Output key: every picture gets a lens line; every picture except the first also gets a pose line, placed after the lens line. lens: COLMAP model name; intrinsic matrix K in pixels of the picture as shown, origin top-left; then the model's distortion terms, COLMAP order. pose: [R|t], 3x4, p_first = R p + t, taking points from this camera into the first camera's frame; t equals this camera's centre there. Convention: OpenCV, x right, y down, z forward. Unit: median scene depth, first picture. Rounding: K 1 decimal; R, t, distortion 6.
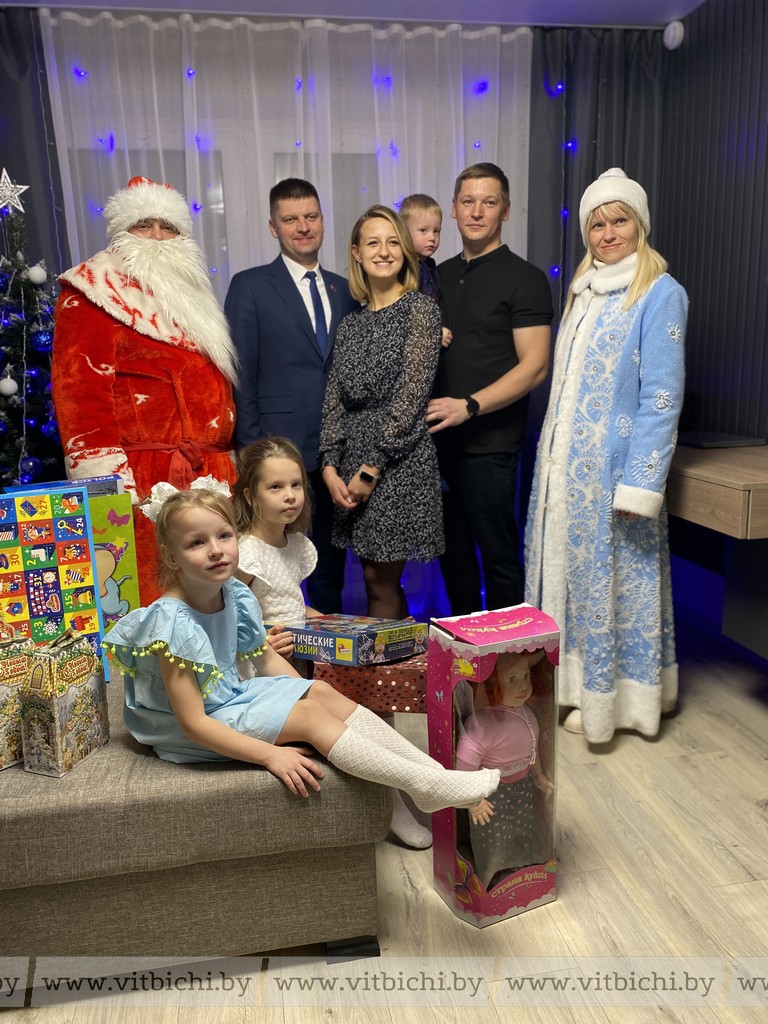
lens RADIAL K [[775.5, 0, 384.0], [0, 775.5, 512.0], [0, 0, 1]] dist [-0.004288, -0.002529]
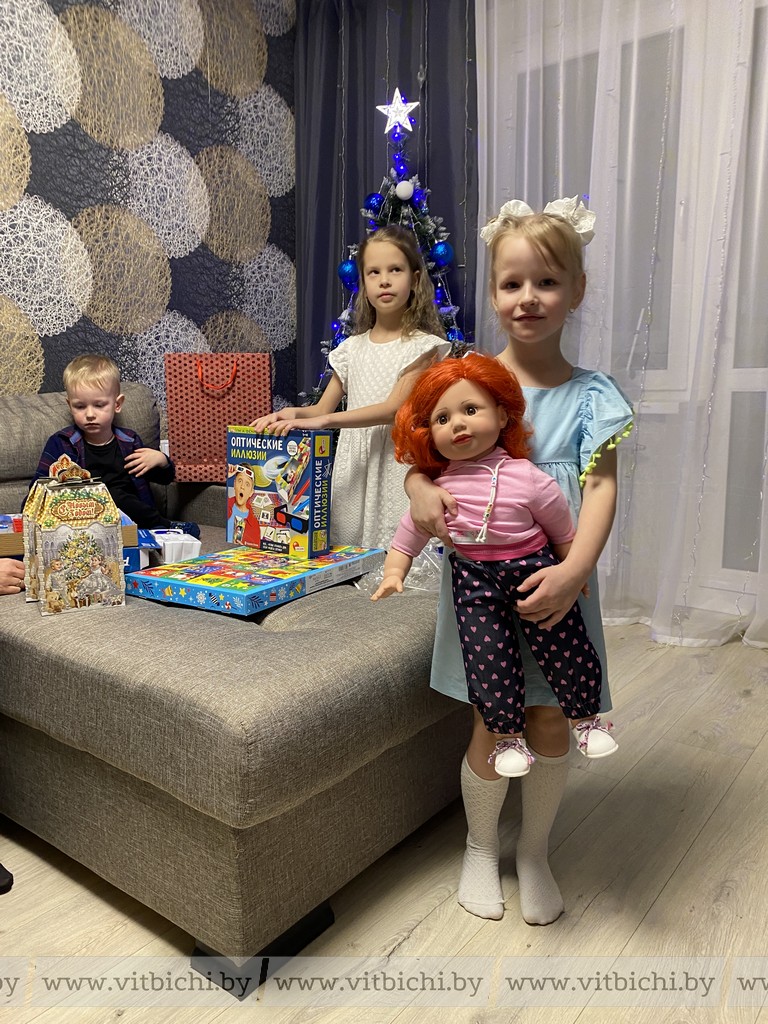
lens RADIAL K [[788.5, 0, 384.0], [0, 788.5, 512.0], [0, 0, 1]] dist [0.000704, 0.003491]
pose [[0.704422, 0.130750, -0.697634, 0.557856], [-0.139160, 0.989252, 0.044891, 0.109632], [0.696006, 0.065460, 0.715046, 0.578543]]
